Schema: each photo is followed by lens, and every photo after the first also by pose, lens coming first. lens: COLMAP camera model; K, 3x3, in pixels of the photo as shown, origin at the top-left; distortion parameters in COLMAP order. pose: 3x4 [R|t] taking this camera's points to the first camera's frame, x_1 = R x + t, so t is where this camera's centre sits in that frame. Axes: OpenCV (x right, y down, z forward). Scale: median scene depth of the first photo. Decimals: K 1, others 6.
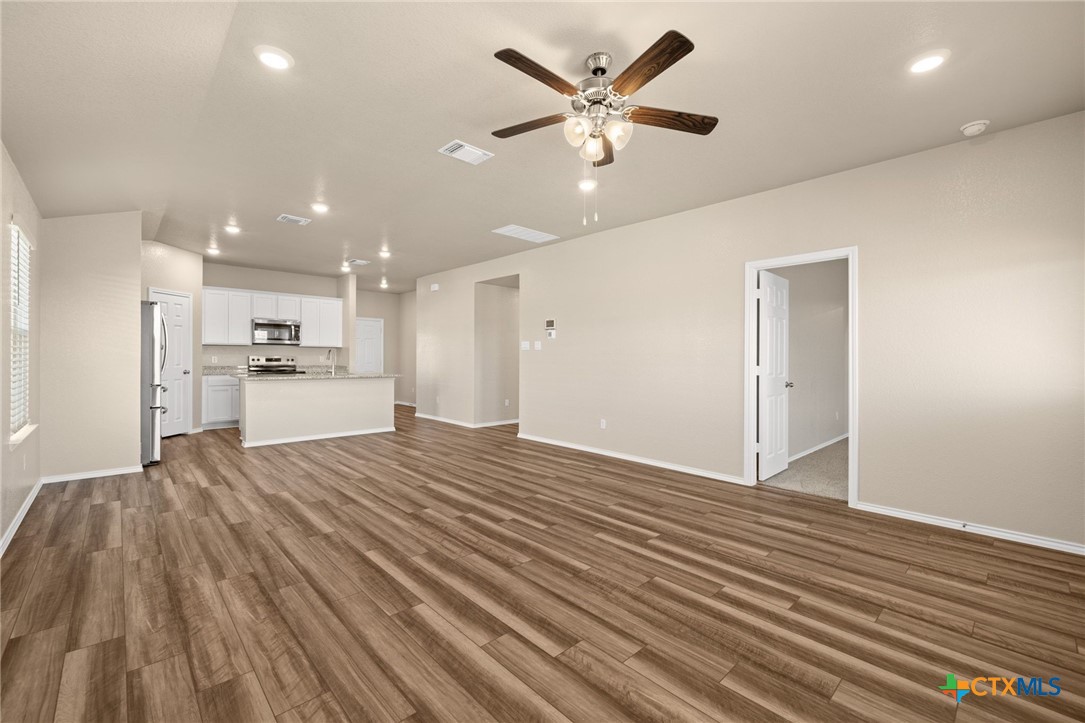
lens RADIAL K [[456.3, 0, 537.4], [0, 456.3, 355.0], [0, 0, 1]] dist [0.001414, -0.000131]
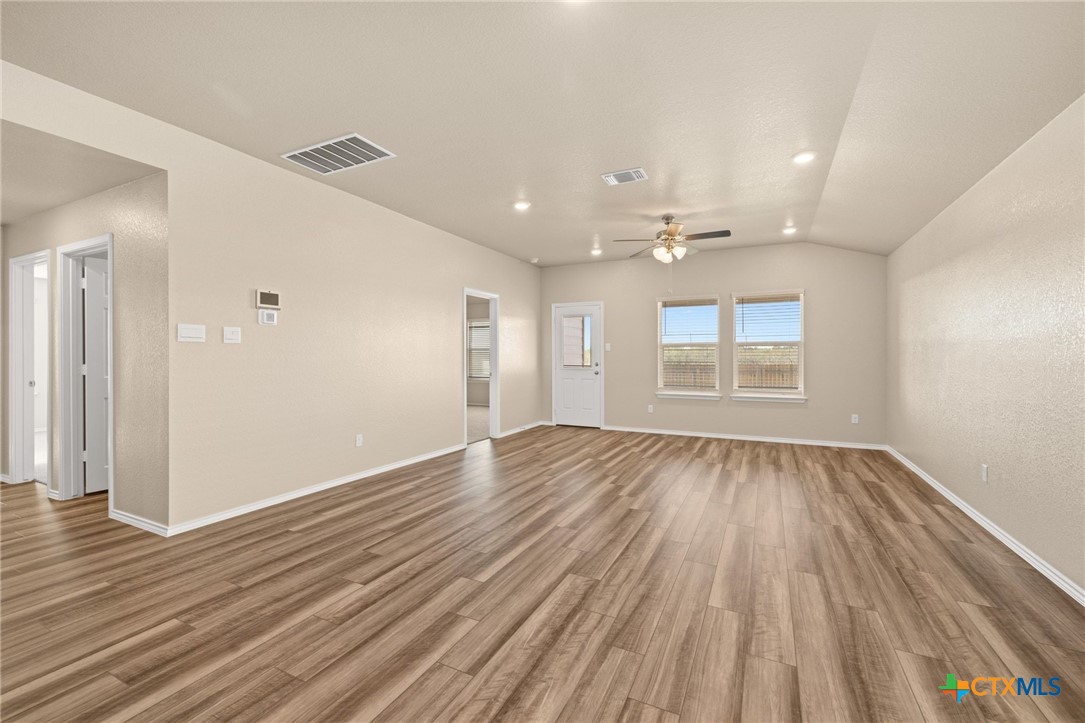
lens RADIAL K [[456.5, 0, 535.0], [0, 456.5, 359.1], [0, 0, 1]] dist [-0.000060, 0.000408]
pose [[-0.346406, -0.010345, 0.938028, -1.090030], [-0.003850, 0.999946, 0.009607, 0.000741], [-0.938077, -0.000284, -0.346427, 1.527605]]
